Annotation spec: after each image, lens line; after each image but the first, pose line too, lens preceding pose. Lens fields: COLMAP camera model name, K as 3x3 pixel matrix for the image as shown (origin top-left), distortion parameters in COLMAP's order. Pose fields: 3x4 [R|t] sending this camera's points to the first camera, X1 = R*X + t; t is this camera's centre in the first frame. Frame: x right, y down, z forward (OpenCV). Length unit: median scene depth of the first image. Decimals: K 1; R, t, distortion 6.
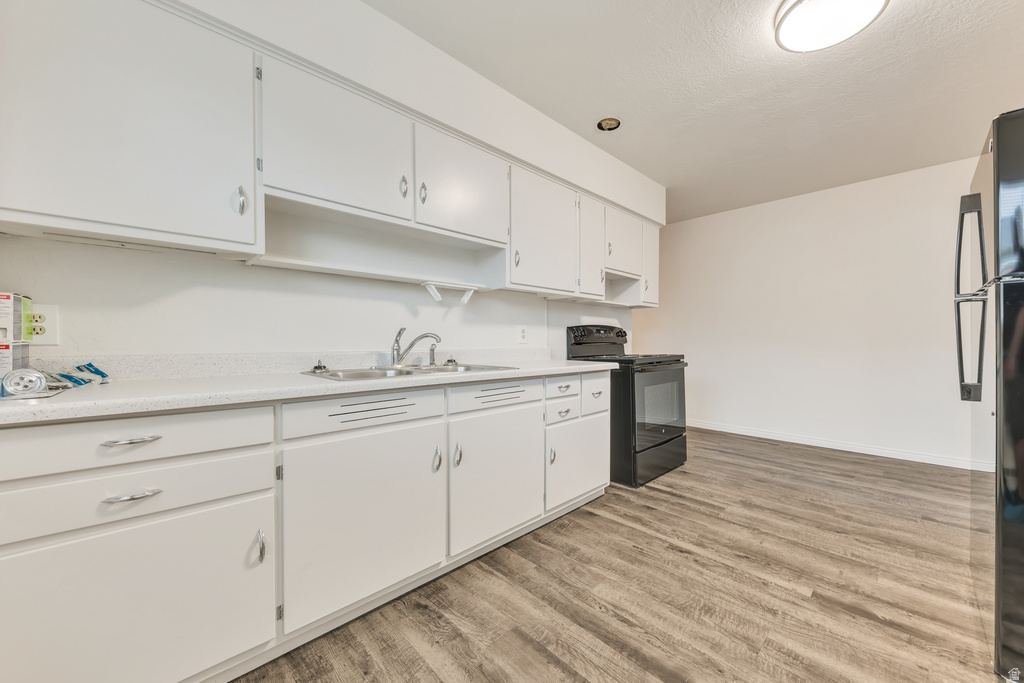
lens RADIAL K [[381.6, 0, 512.0], [0, 381.6, 341.5], [0, 0, 1]] dist [0.000959, -0.000113]
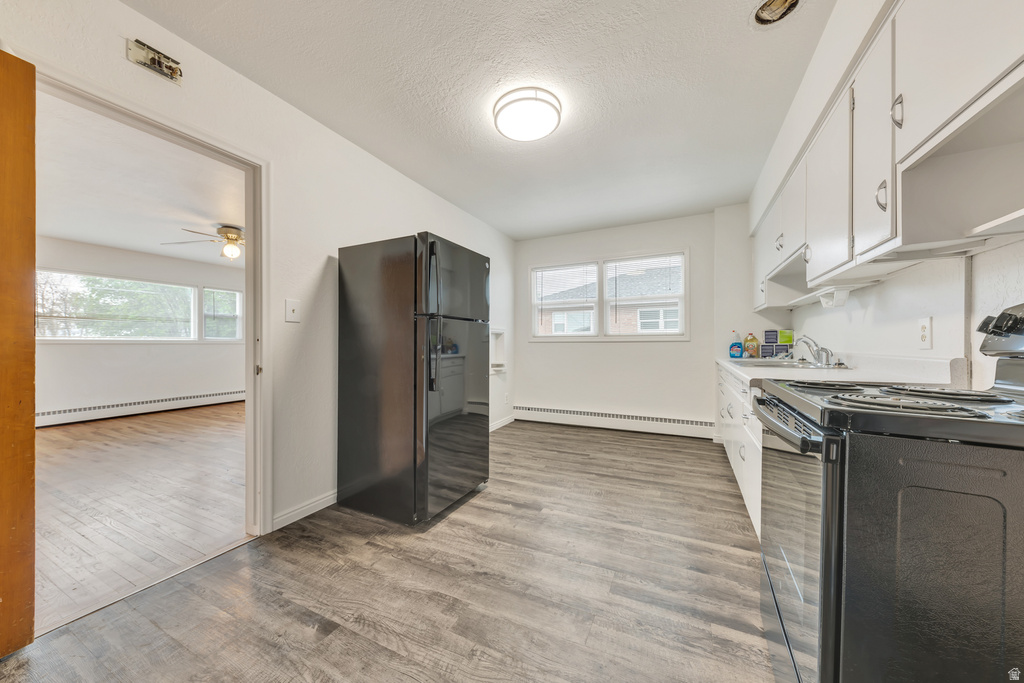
lens RADIAL K [[381.6, 0, 512.0], [0, 381.6, 341.5], [0, 0, 1]] dist [0.000959, -0.000113]
pose [[-0.925106, 0.002768, -0.379698, 1.263965], [0.001904, 0.999995, 0.002650, 0.001719], [0.379703, 0.001729, -0.925107, 2.023421]]
